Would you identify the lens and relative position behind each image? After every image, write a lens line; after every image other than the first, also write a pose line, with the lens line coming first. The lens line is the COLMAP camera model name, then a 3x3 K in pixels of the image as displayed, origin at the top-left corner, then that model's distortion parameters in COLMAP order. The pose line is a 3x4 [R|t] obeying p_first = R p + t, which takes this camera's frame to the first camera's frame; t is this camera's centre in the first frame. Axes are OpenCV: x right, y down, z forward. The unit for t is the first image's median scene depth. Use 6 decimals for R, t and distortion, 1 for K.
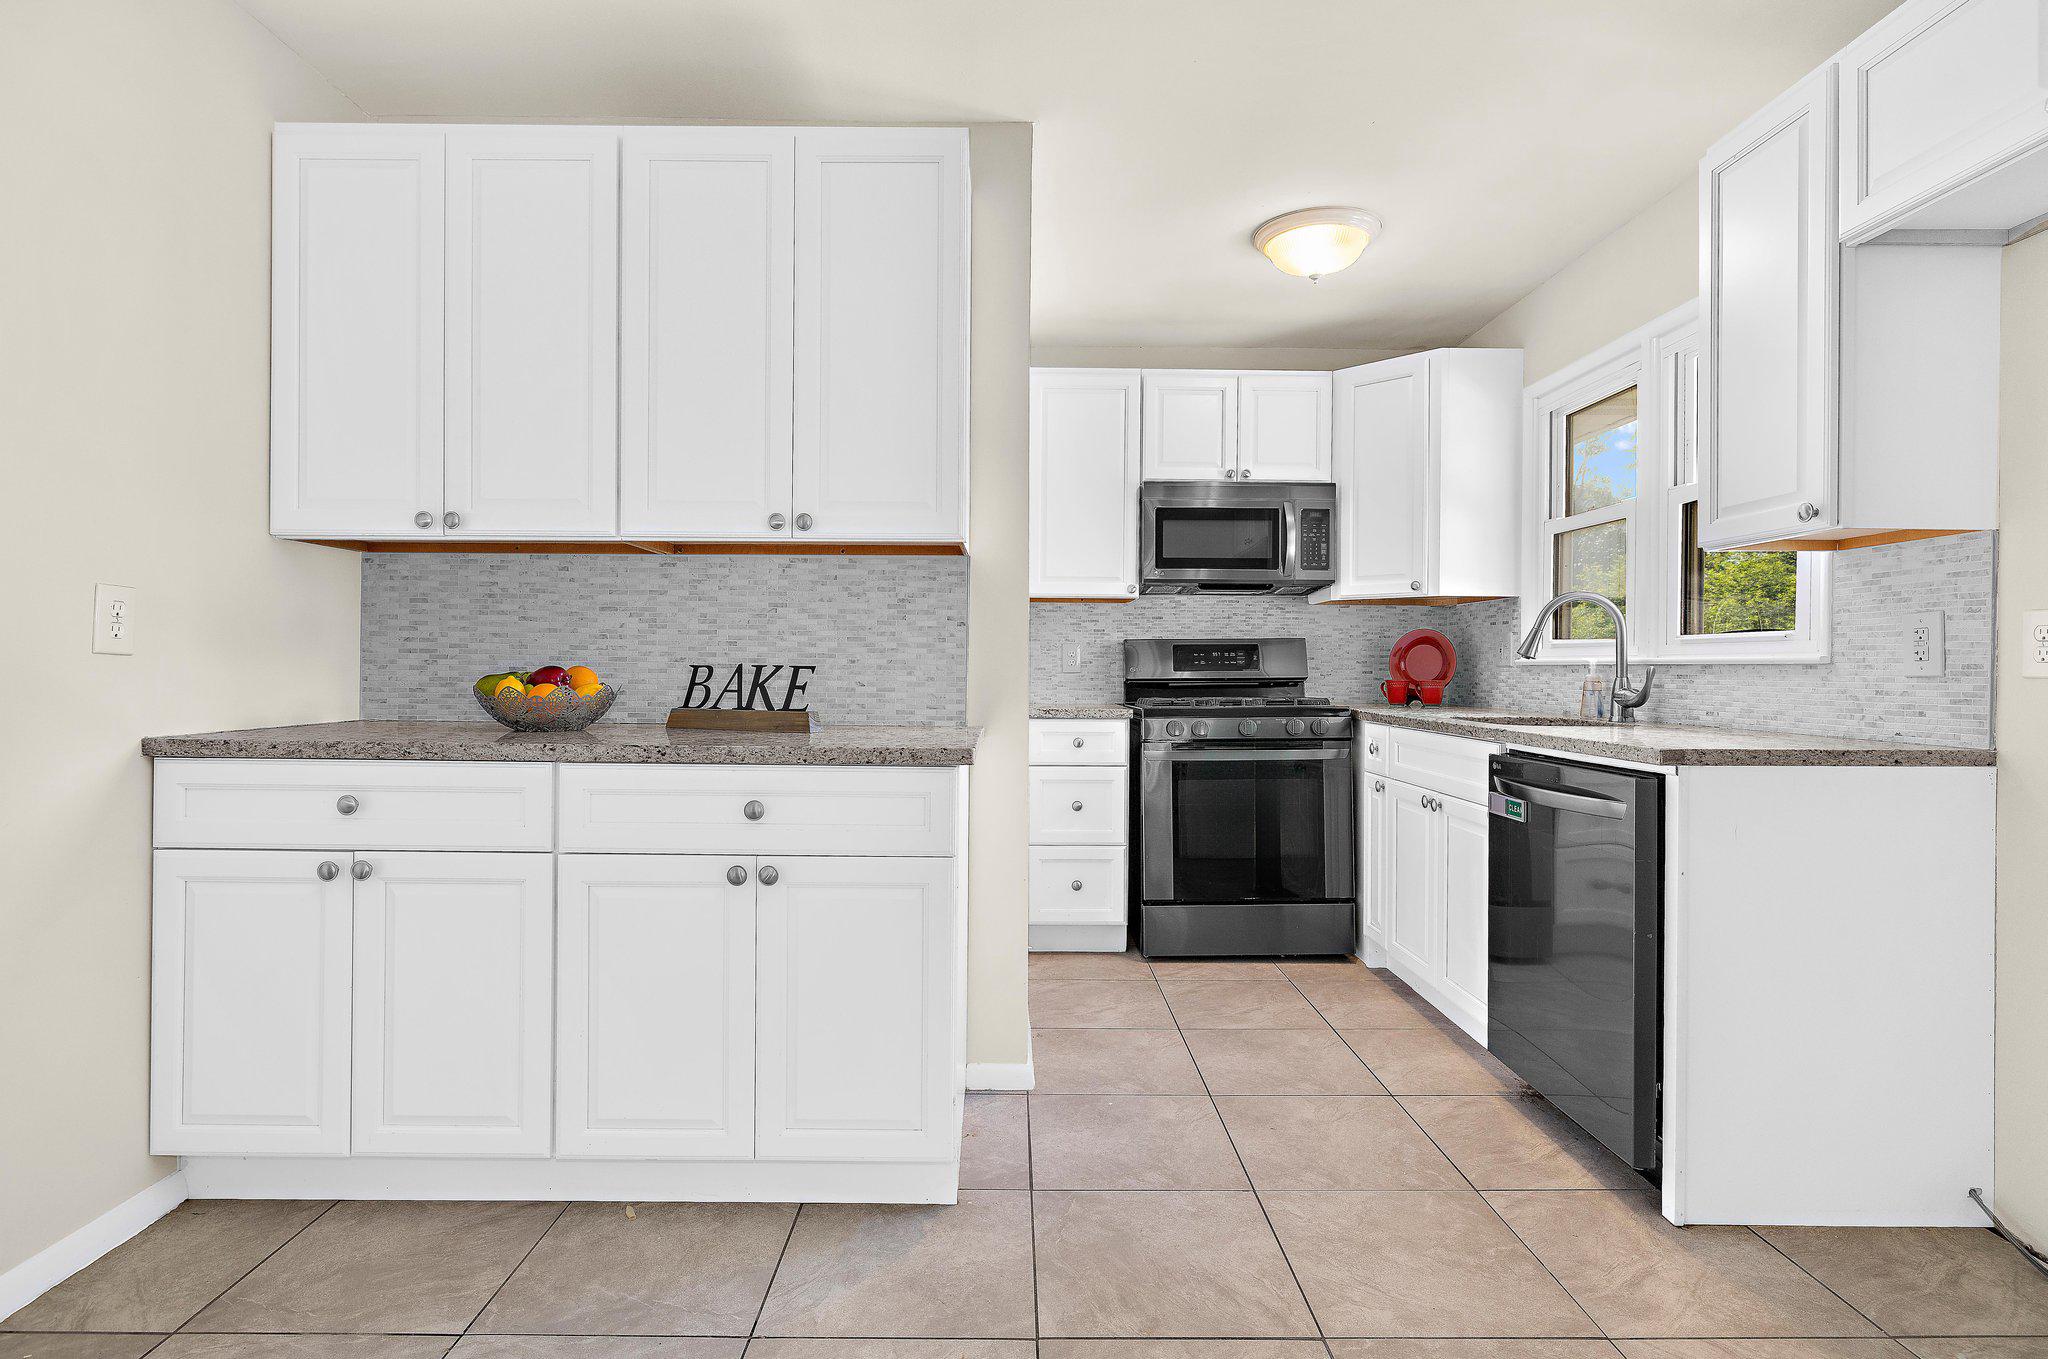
lens RADIAL K [[1011.0, 0, 1011.7], [0, 1011.0, 668.4], [0, 0, 1]] dist [-0.002815, 0.000595]
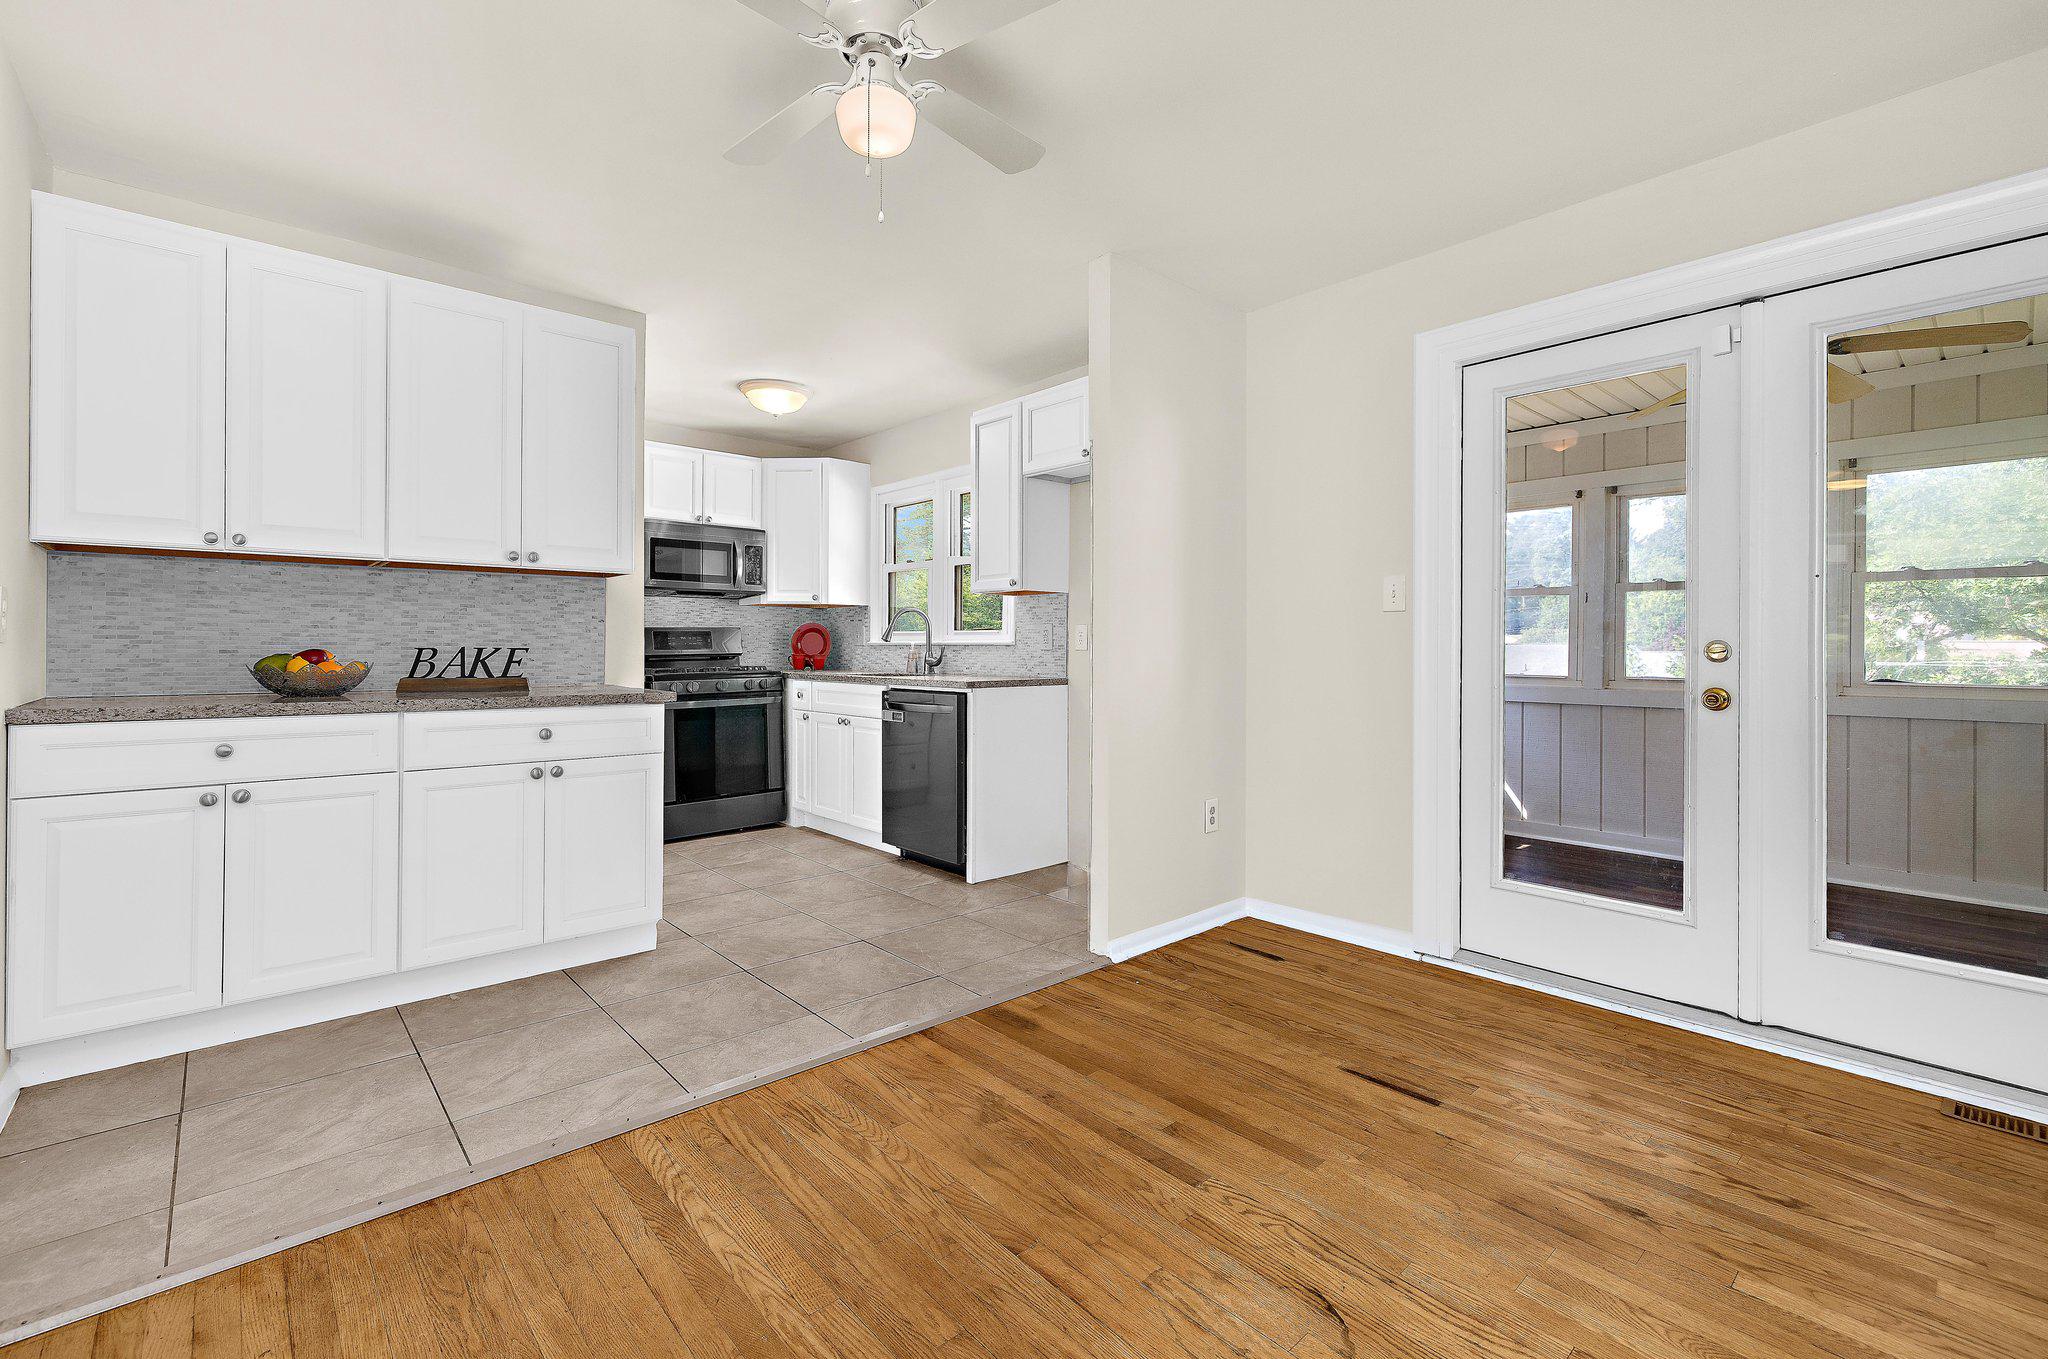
lens RADIAL K [[889.8, 0, 994.4], [0, 889.8, 642.0], [0, 0, 1]] dist [0.002362, 0.000184]
pose [[0.761633, -0.001137, 0.648008, -0.427001], [0.003931, 0.999988, -0.002866, -0.004020], [-0.647997, 0.004730, 0.761628, -0.406396]]
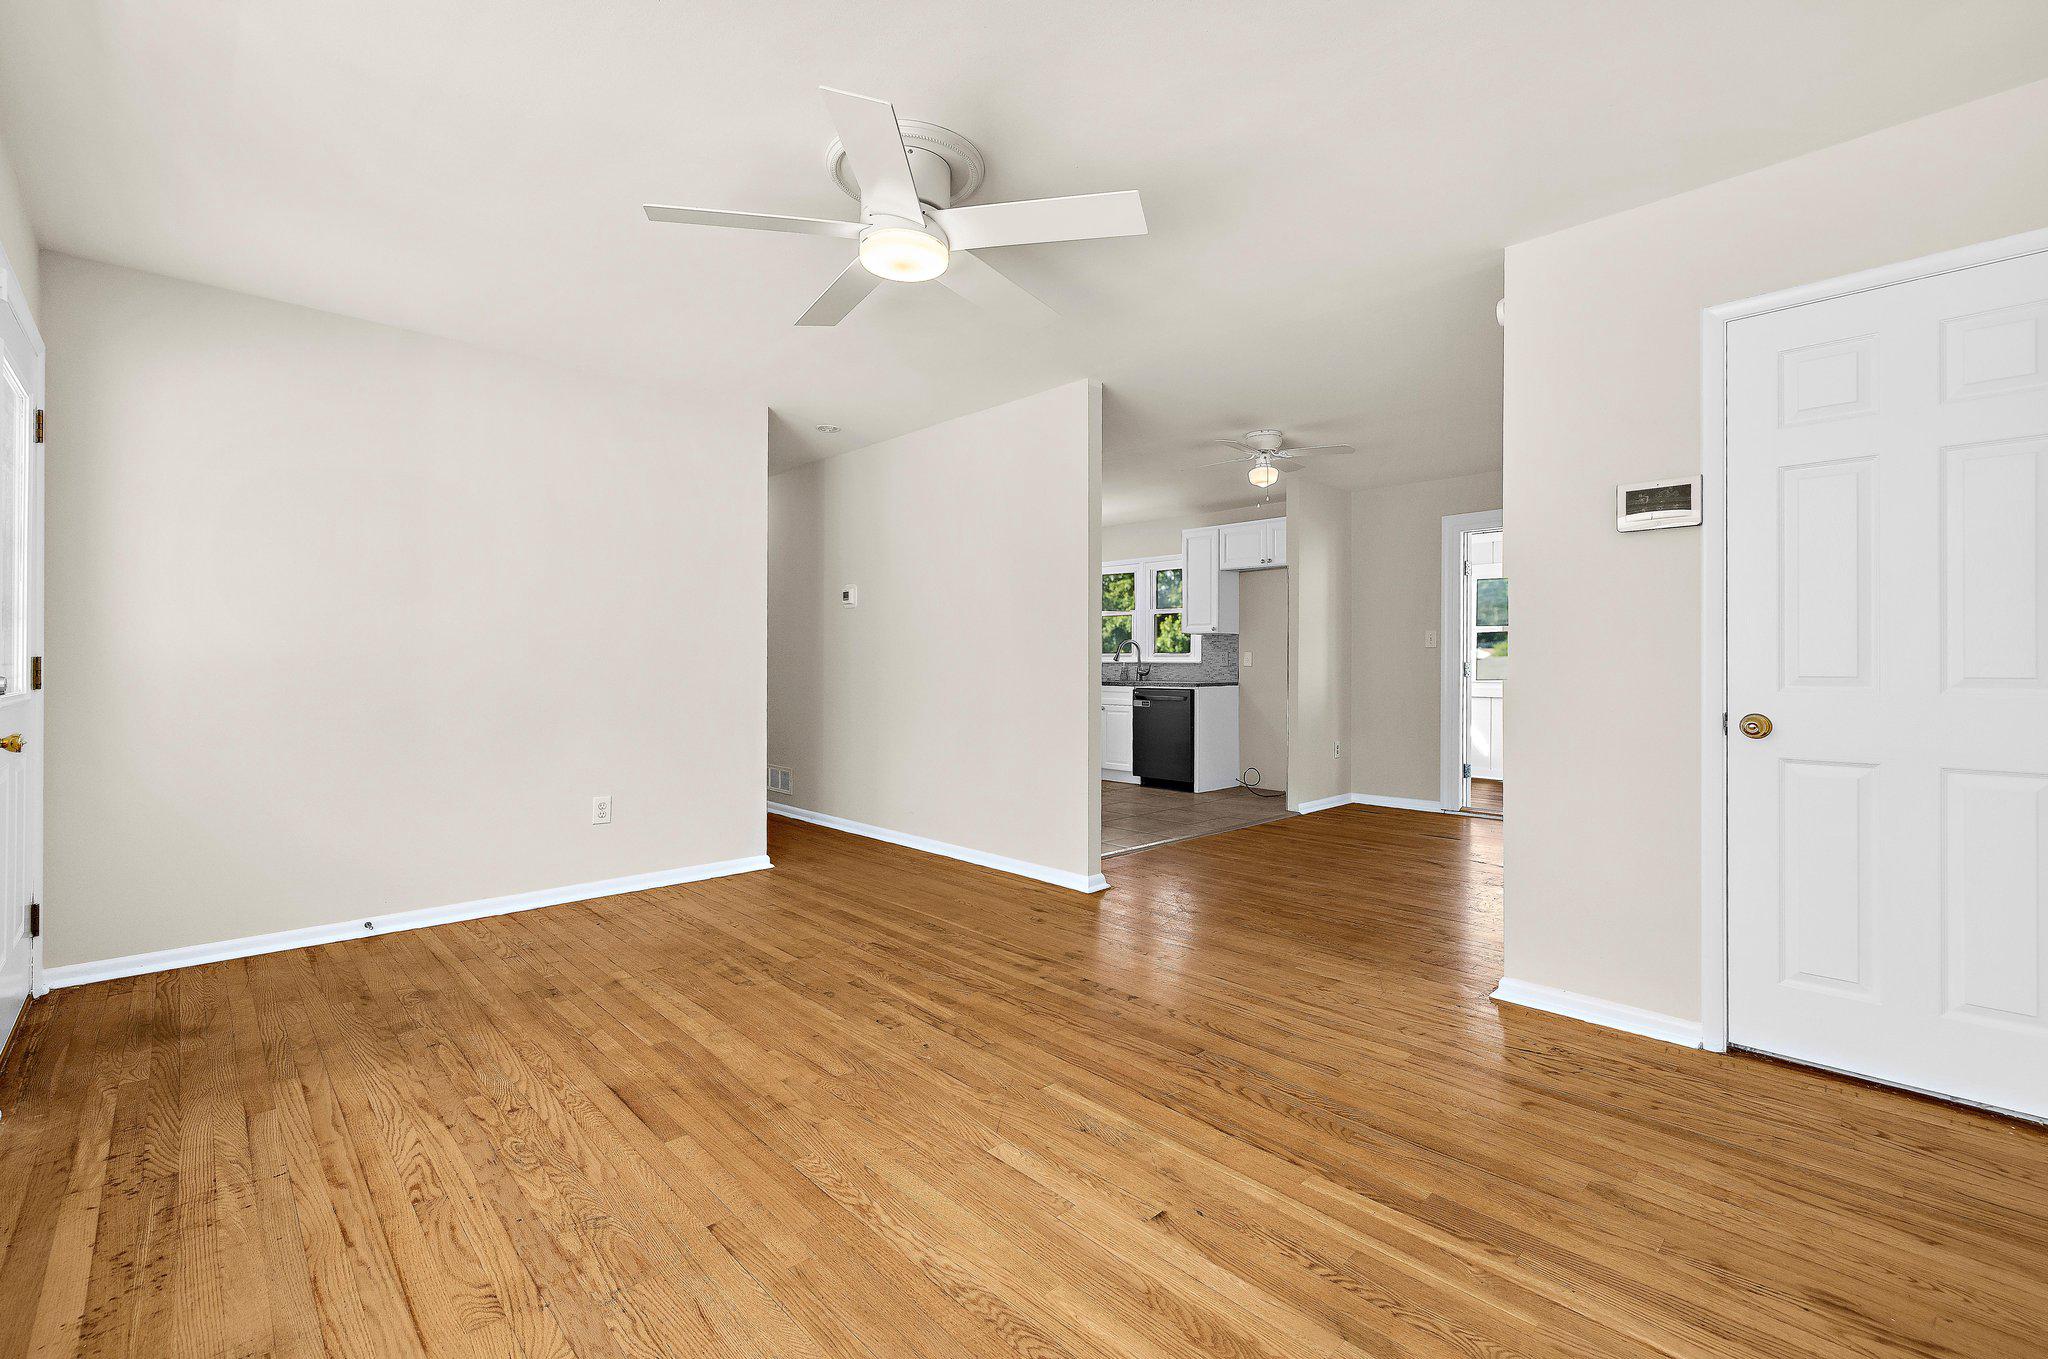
lens RADIAL K [[889.8, 0, 1014.9], [0, 889.8, 660.7], [0, 0, 1]] dist [0.002362, 0.000184]
pose [[0.728411, -0.002939, 0.685134, -1.676758], [0.001429, 0.999995, 0.002769, -0.020072], [-0.685139, -0.001038, 0.728412, -0.825089]]
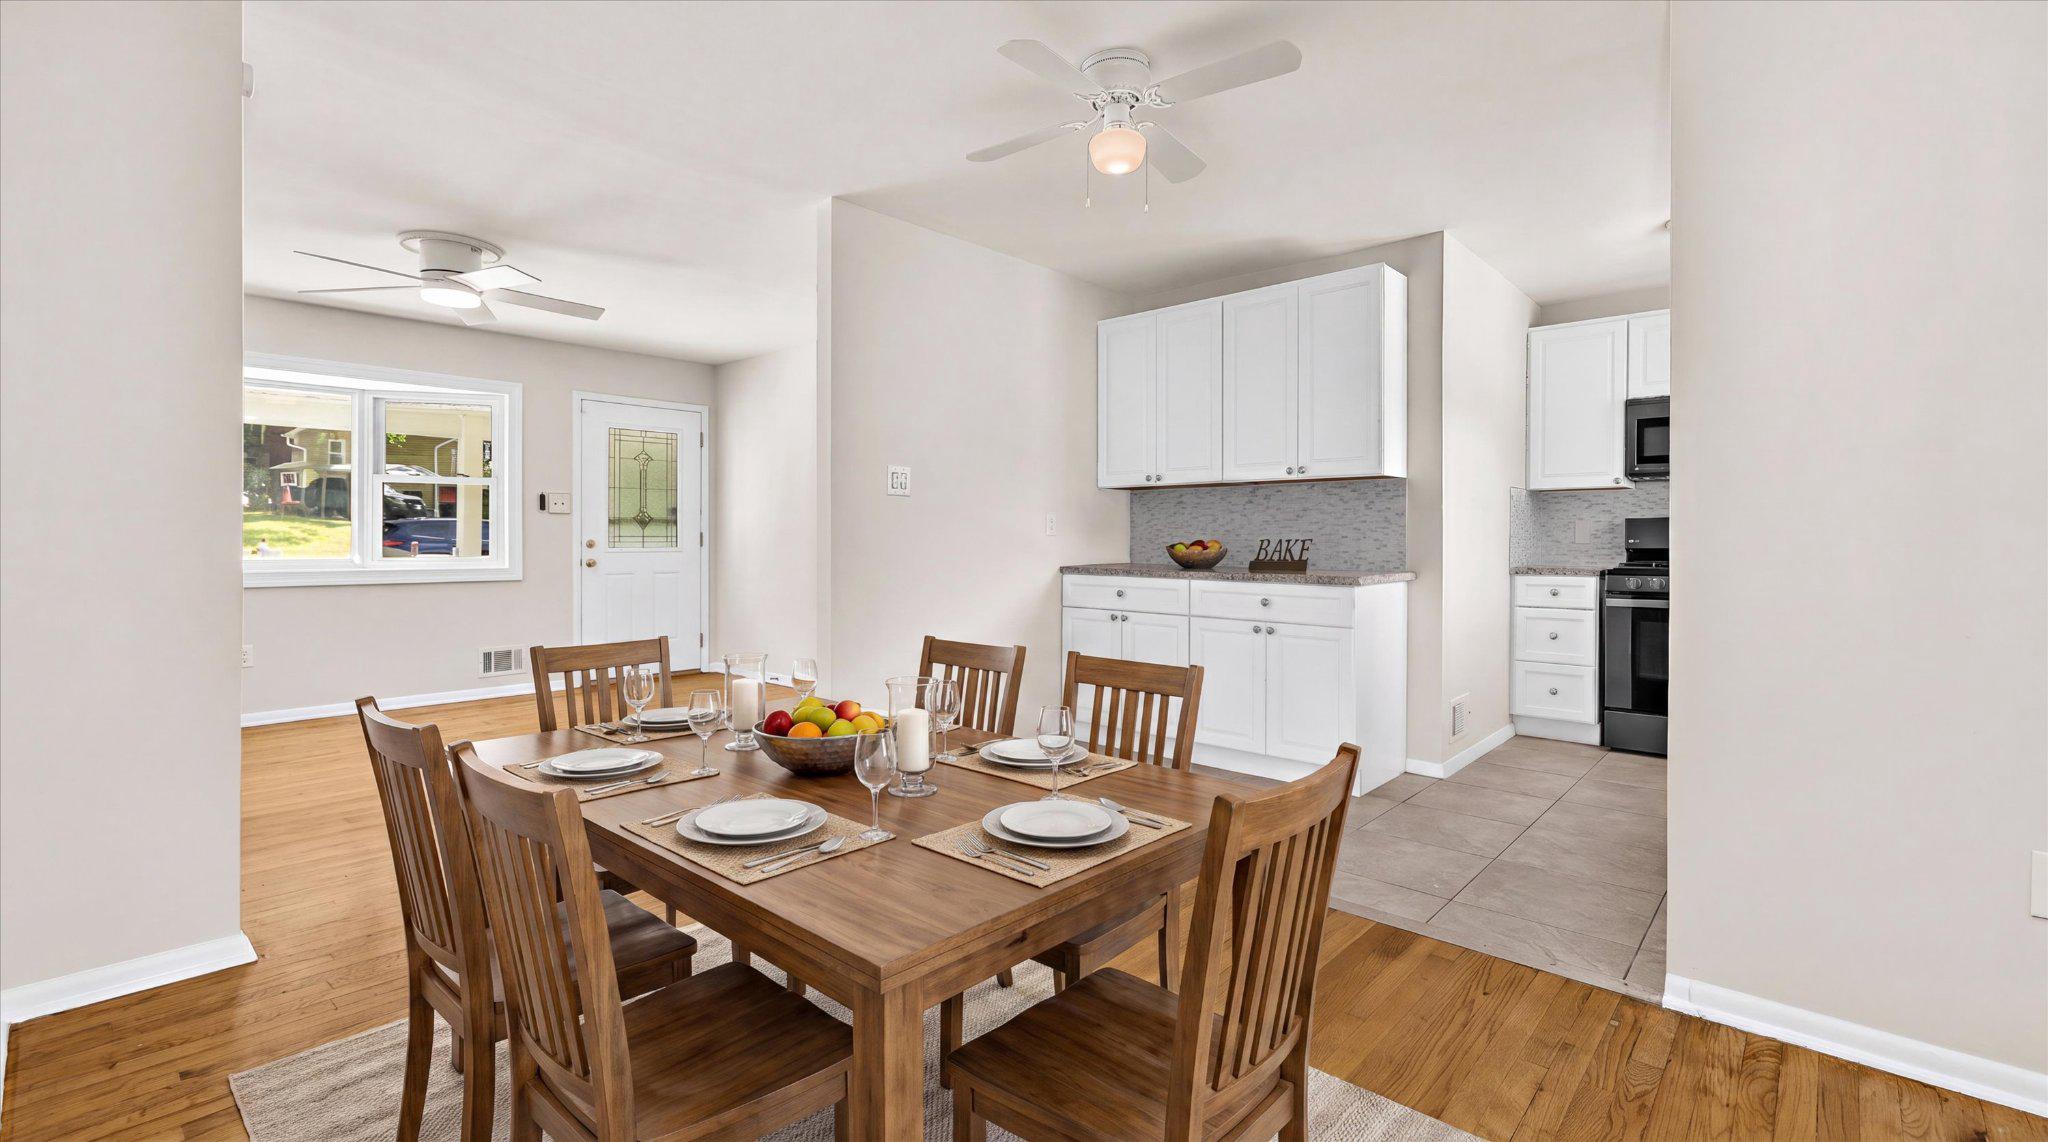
lens RADIAL K [[866.1, 0, 995.8], [0, 866.1, 544.3], [0, 0, 1]] dist [-0.008218, 0.001088]
pose [[0.721903, -0.000242, -0.691994, 0.437402], [0.002131, 0.999996, 0.001874, 0.002765], [0.691990, -0.002827, 0.721901, -0.554841]]
